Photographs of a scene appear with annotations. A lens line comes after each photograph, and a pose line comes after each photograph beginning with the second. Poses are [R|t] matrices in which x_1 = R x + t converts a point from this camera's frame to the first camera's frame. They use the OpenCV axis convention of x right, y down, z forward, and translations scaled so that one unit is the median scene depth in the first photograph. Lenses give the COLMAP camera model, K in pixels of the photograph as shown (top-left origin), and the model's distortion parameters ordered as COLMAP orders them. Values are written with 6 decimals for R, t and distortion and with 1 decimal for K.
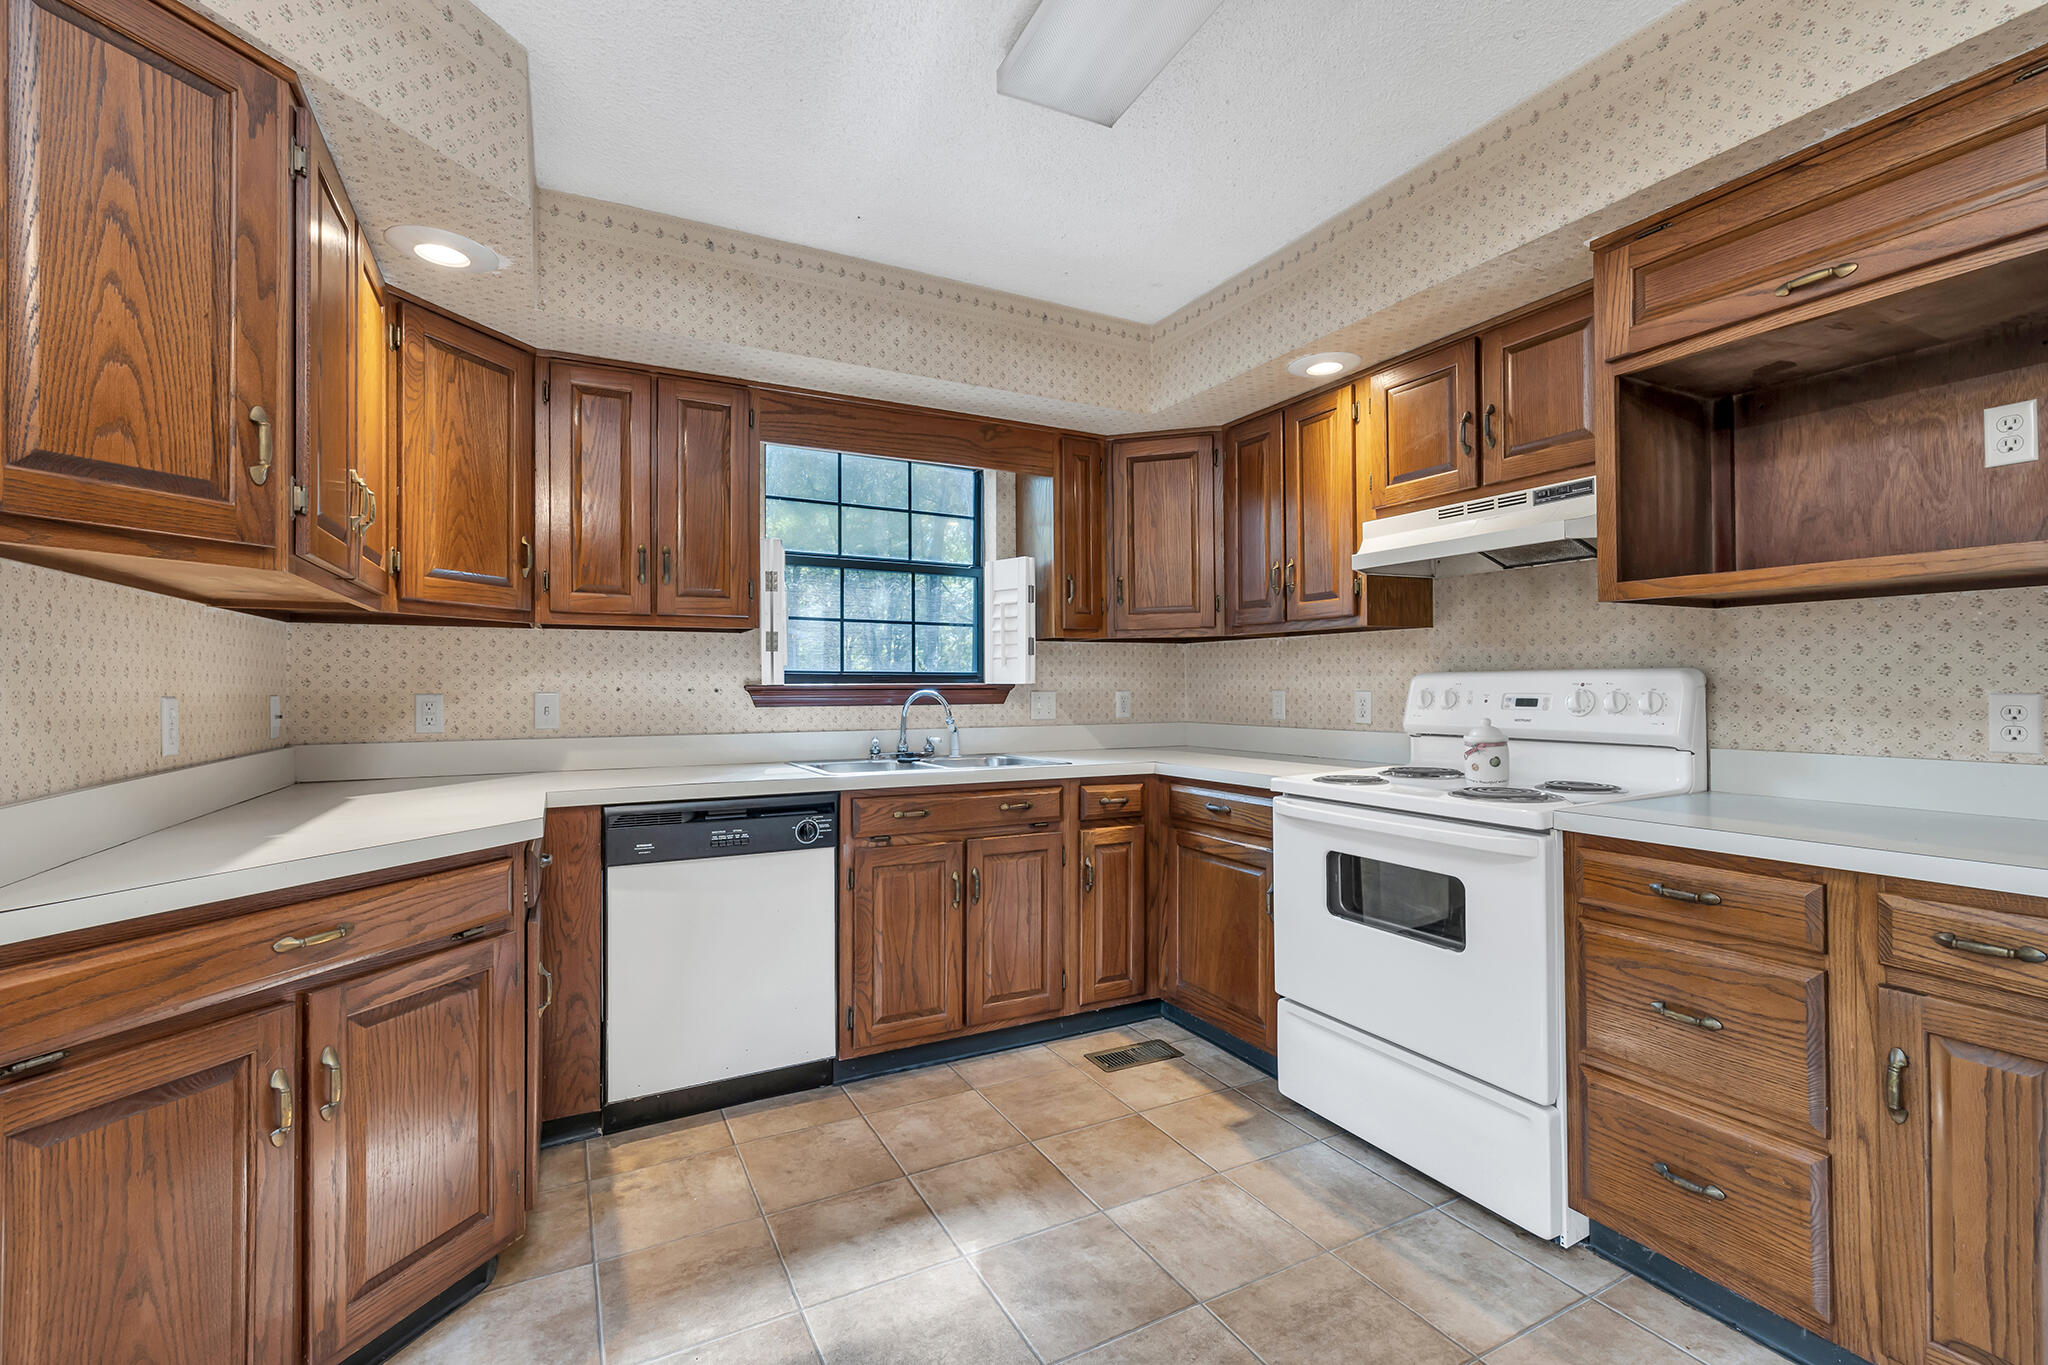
lens RADIAL K [[885.3, 0, 1037.1], [0, 885.3, 691.5], [0, 0, 1]] dist [0.028915, 0.000324]
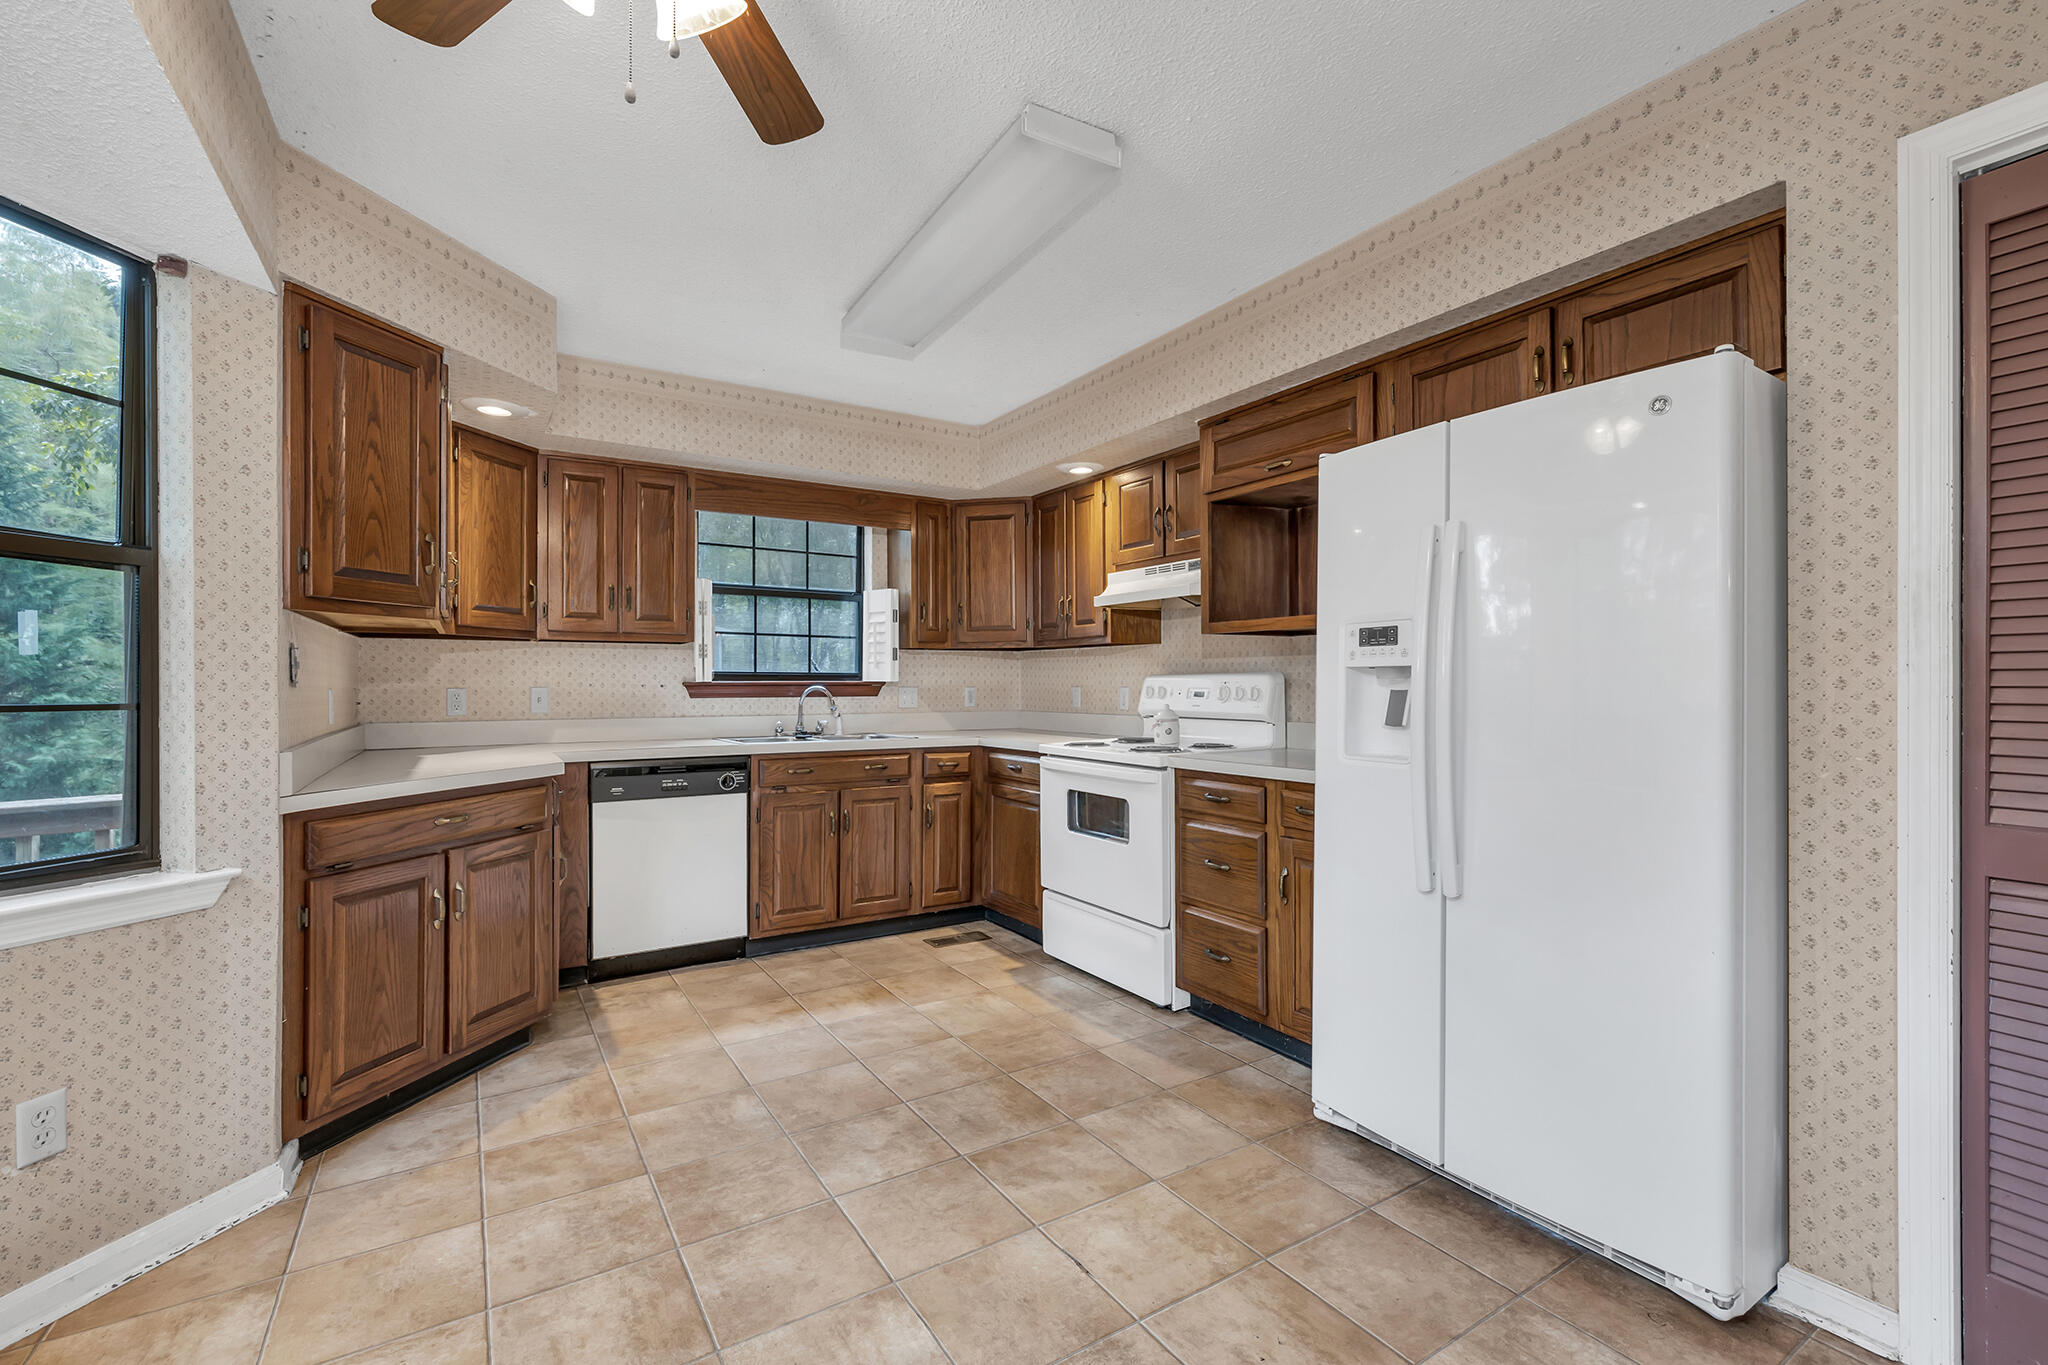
lens RADIAL K [[885.3, 0, 1007.3], [0, 885.3, 686.8], [0, 0, 1]] dist [0.028915, 0.000324]
pose [[0.999037, 0.001907, 0.043832, 0.148259], [-0.001802, 0.999995, -0.002434, 0.003471], [-0.043836, 0.002353, 0.999036, -0.522508]]
